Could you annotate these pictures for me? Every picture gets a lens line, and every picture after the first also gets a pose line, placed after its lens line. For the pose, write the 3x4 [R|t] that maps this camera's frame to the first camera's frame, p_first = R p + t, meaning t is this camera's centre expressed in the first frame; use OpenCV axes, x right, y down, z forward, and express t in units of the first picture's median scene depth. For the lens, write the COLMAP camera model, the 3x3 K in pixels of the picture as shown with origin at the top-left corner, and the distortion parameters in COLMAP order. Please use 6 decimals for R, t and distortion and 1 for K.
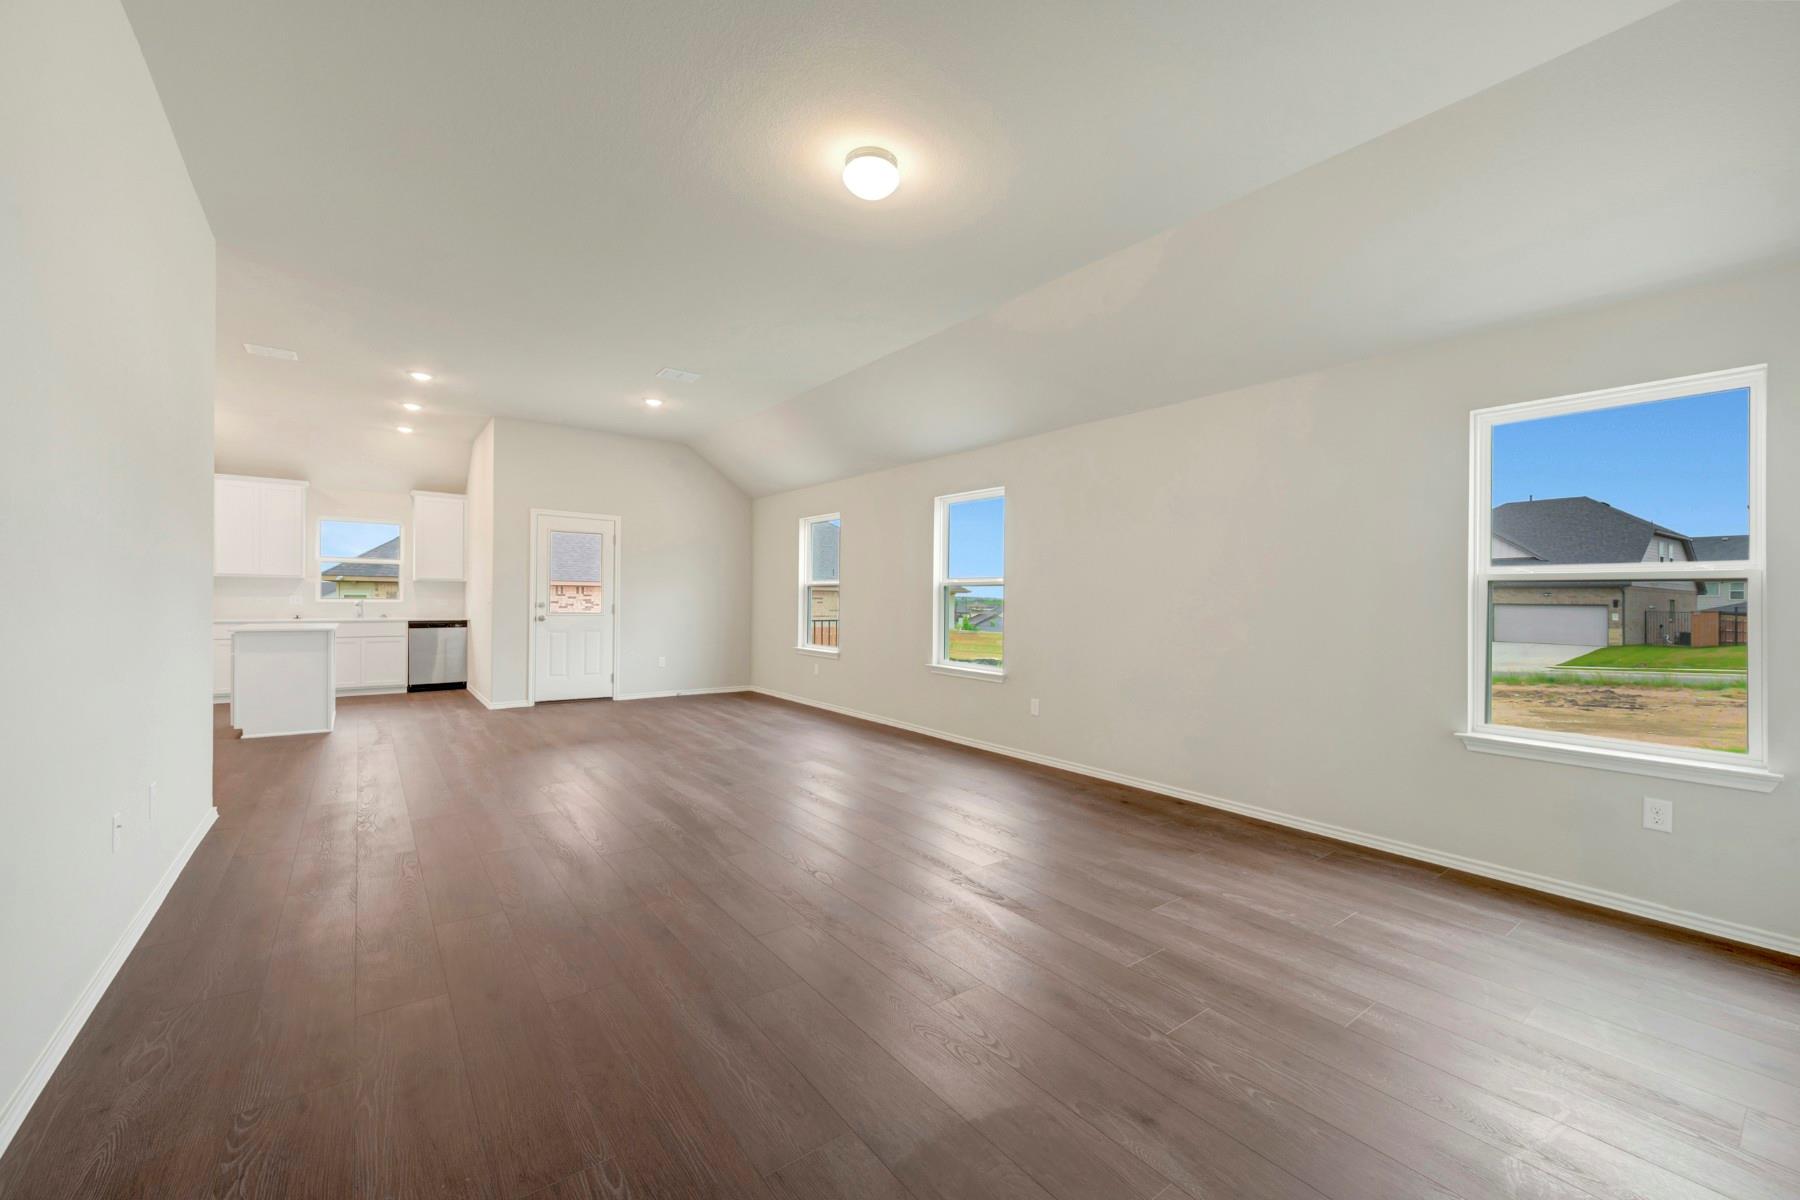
lens RADIAL K [[720.9, 0, 901.3], [0, 720.9, 606.8], [0, 0, 1]] dist [0.000976, 0.000087]
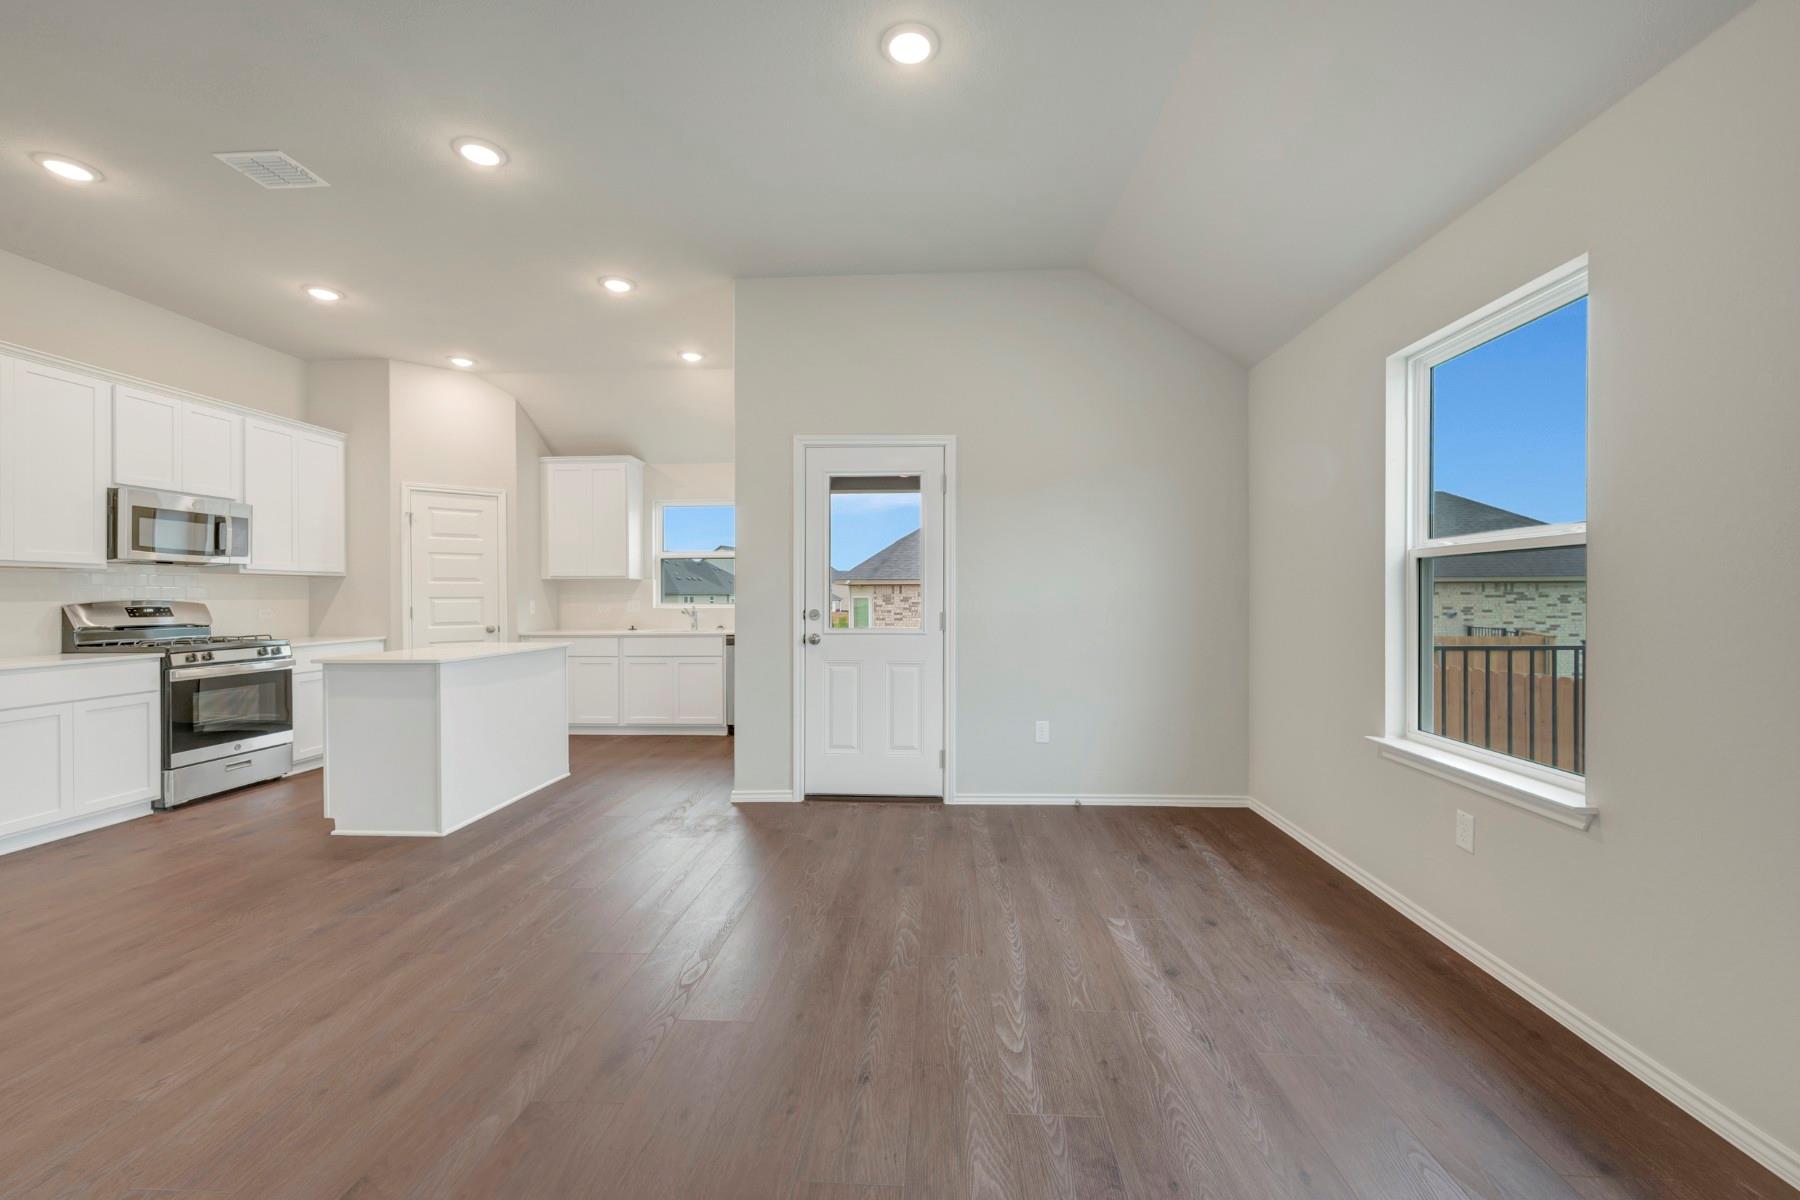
lens RADIAL K [[716.4, 0, 903.7], [0, 716.4, 596.8], [0, 0, 1]] dist [-0.002090, -0.000207]
pose [[0.765418, -0.014824, -0.643363, -0.101350], [0.007882, 0.999876, -0.013662, -0.007605], [0.643485, 0.005386, 0.765439, 0.611911]]
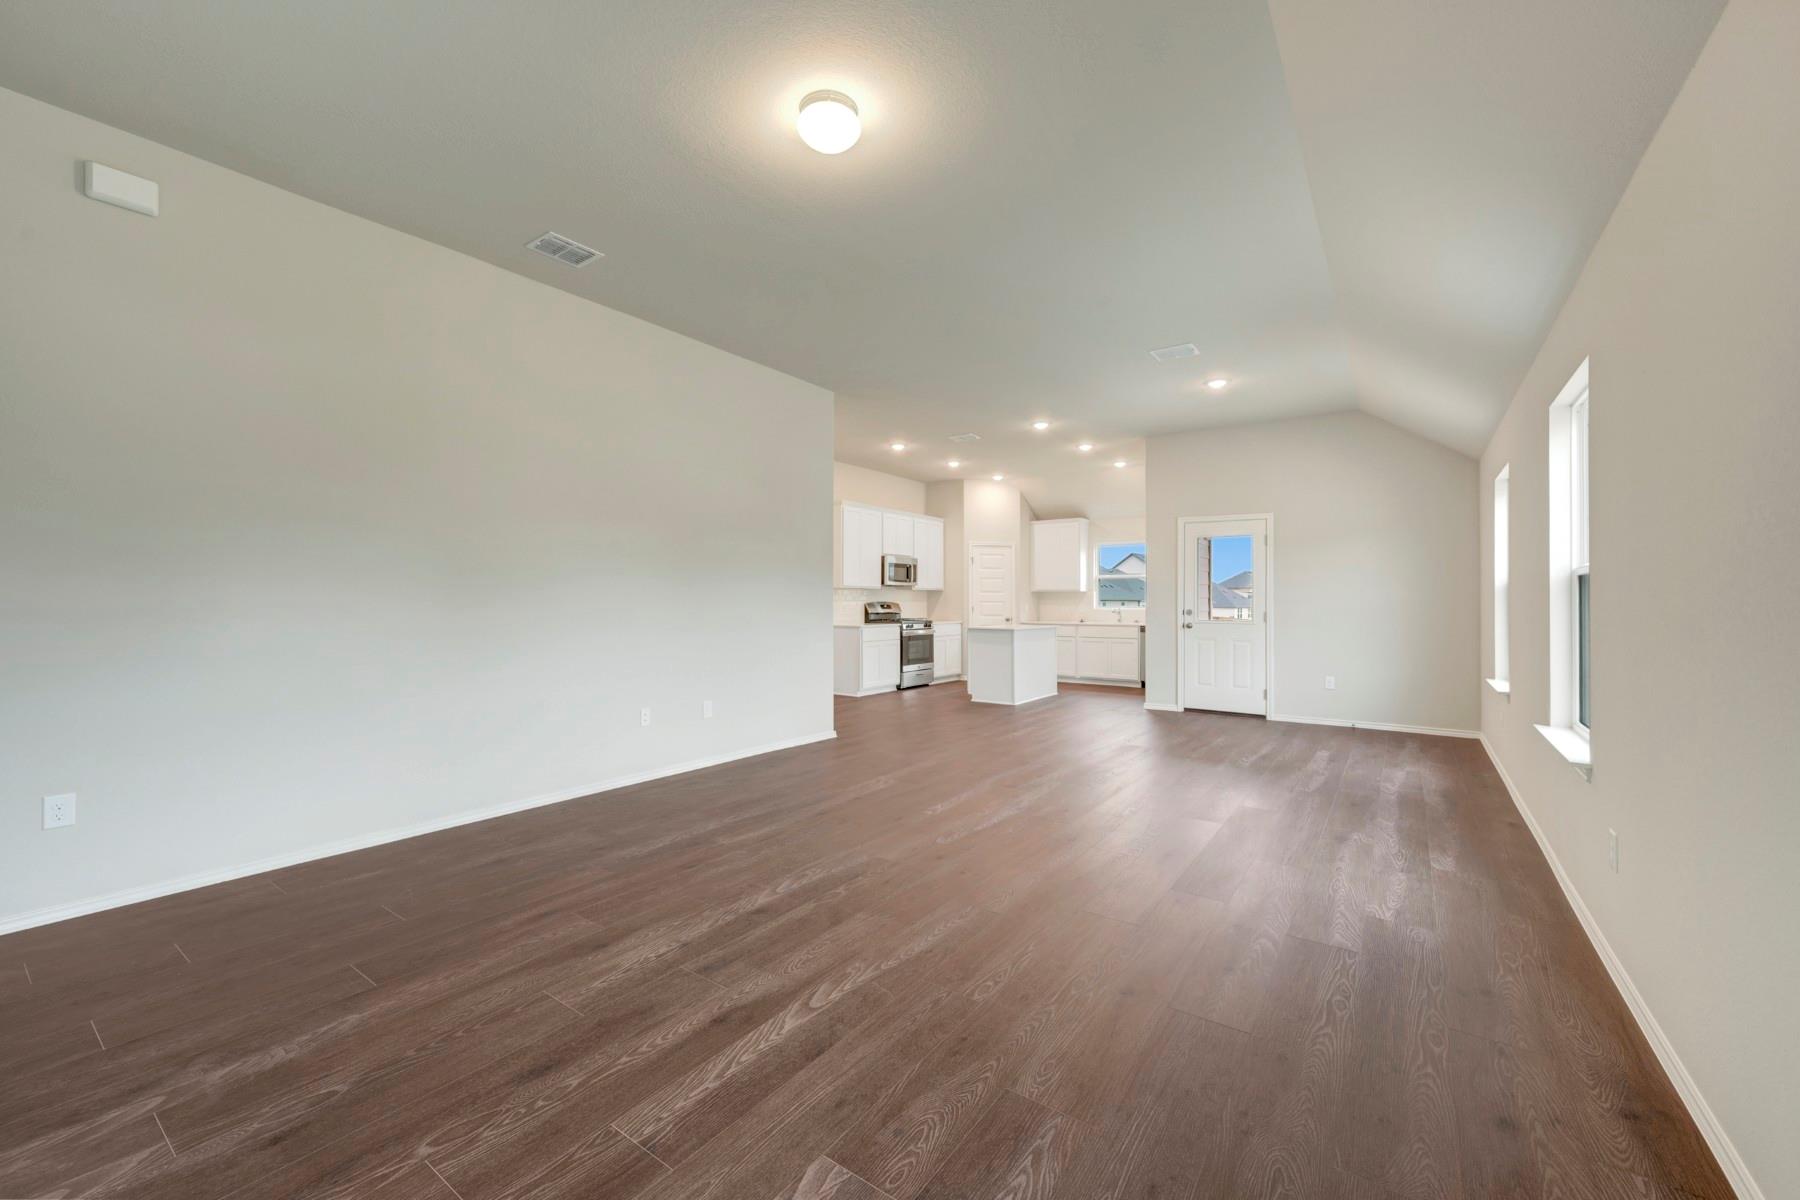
lens RADIAL K [[707.9, 0, 901.5], [0, 707.9, 593.4], [0, 0, 1]] dist [-0.000136, 0.000125]
pose [[0.303778, -0.022602, -0.952475, 0.308196], [-0.008820, 0.999609, -0.026533, 0.000896], [0.952702, 0.016461, 0.303460, 0.306026]]
